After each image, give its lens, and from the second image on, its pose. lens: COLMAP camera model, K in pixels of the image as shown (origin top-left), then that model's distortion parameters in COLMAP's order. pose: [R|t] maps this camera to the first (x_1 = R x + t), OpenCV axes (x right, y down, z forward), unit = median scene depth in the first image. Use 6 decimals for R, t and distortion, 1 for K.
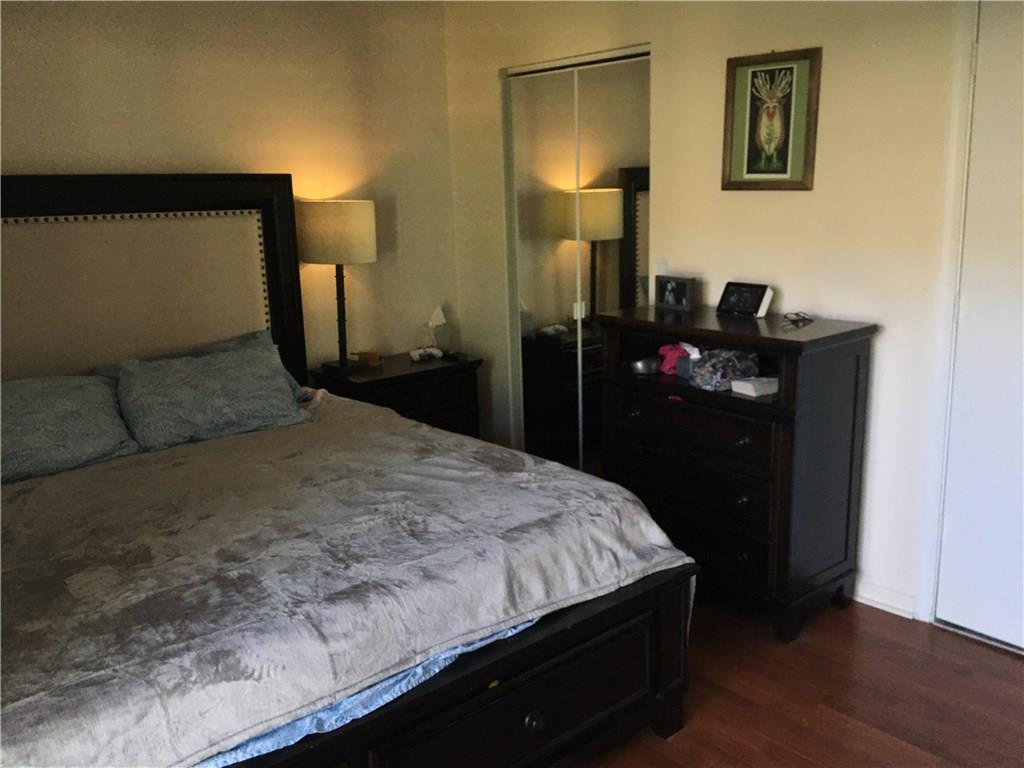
lens RADIAL K [[863.0, 0, 512.1], [0, 863.0, 382.4], [0, 0, 1]] dist [0.095298, -0.147027]
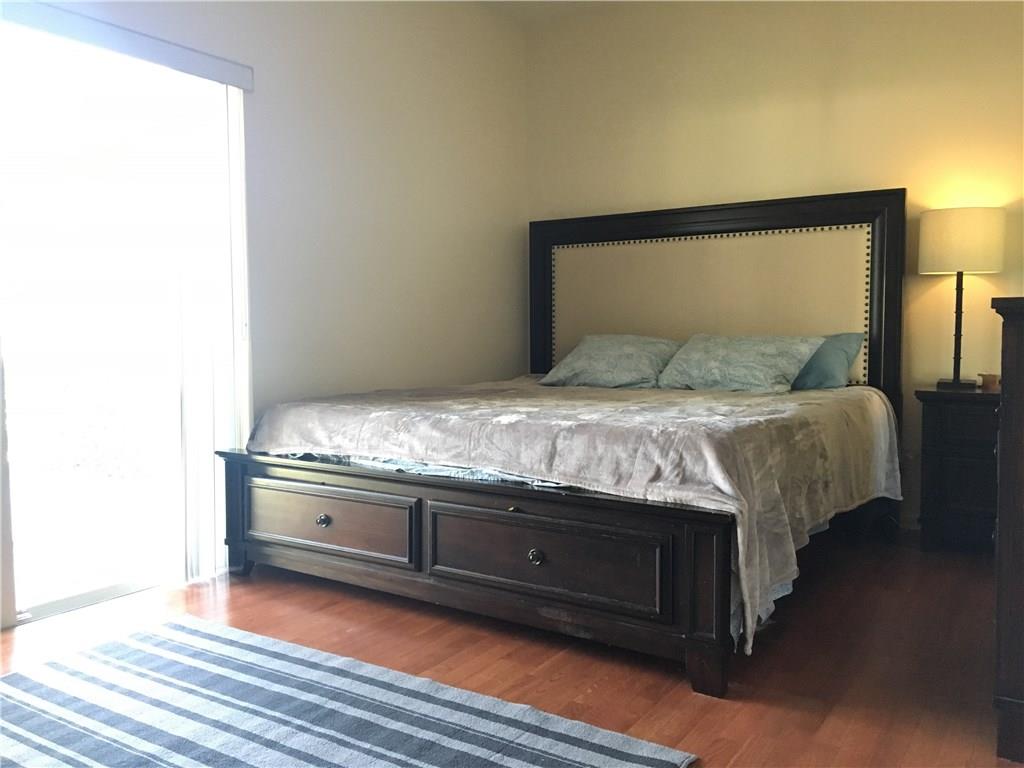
lens RADIAL K [[863.0, 0, 511.6], [0, 863.0, 382.7], [0, 0, 1]] dist [0.095298, -0.147027]
pose [[0.237408, 0.083544, -0.967811, 0.826824], [-0.213837, 0.976351, 0.031826, 0.071702], [0.947582, 0.199398, 0.249658, 0.404466]]
